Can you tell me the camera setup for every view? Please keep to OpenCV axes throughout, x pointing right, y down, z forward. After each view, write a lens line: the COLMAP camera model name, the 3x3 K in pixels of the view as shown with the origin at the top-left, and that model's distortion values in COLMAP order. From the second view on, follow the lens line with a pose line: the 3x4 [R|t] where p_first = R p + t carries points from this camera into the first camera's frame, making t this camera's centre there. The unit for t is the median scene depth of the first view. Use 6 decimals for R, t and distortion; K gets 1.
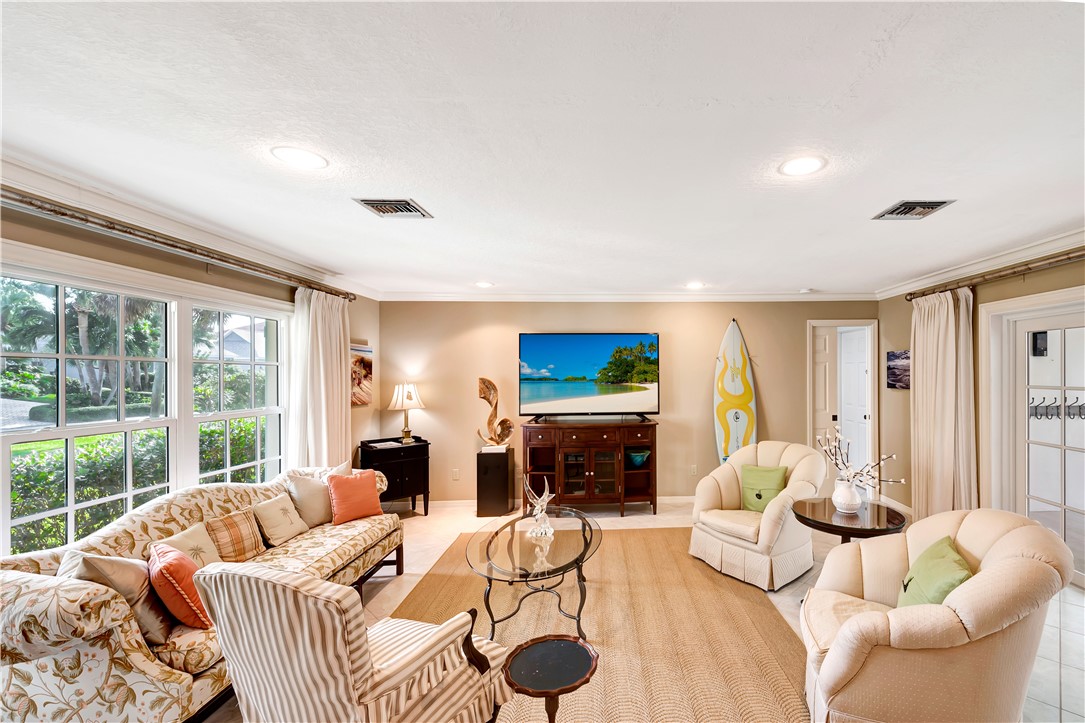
lens RADIAL K [[473.0, 0, 622.8], [0, 473.0, 377.1], [0, 0, 1]] dist [0.014049, -0.003682]
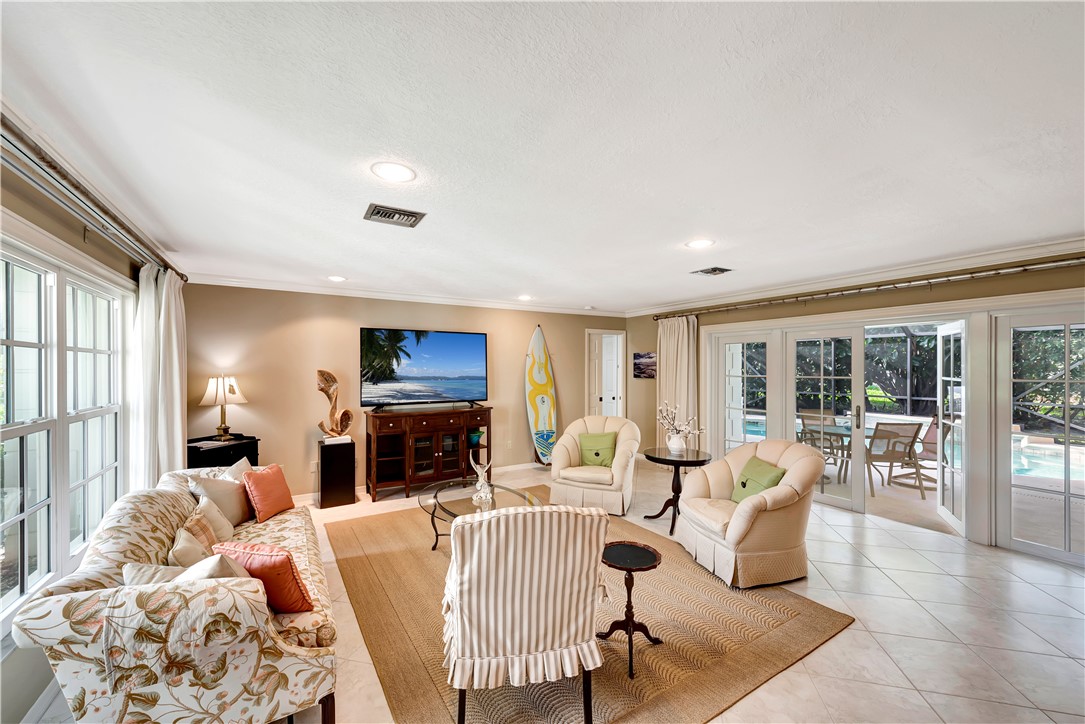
lens RADIAL K [[424.4, 0, 545.5], [0, 424.4, 371.6], [0, 0, 1]] dist [0.020380, -0.008913]
pose [[0.874616, 0.000503, 0.484816, -0.341067], [-0.001338, 0.999998, 0.001376, 0.003068], [-0.484815, -0.001852, 0.874615, -0.021903]]
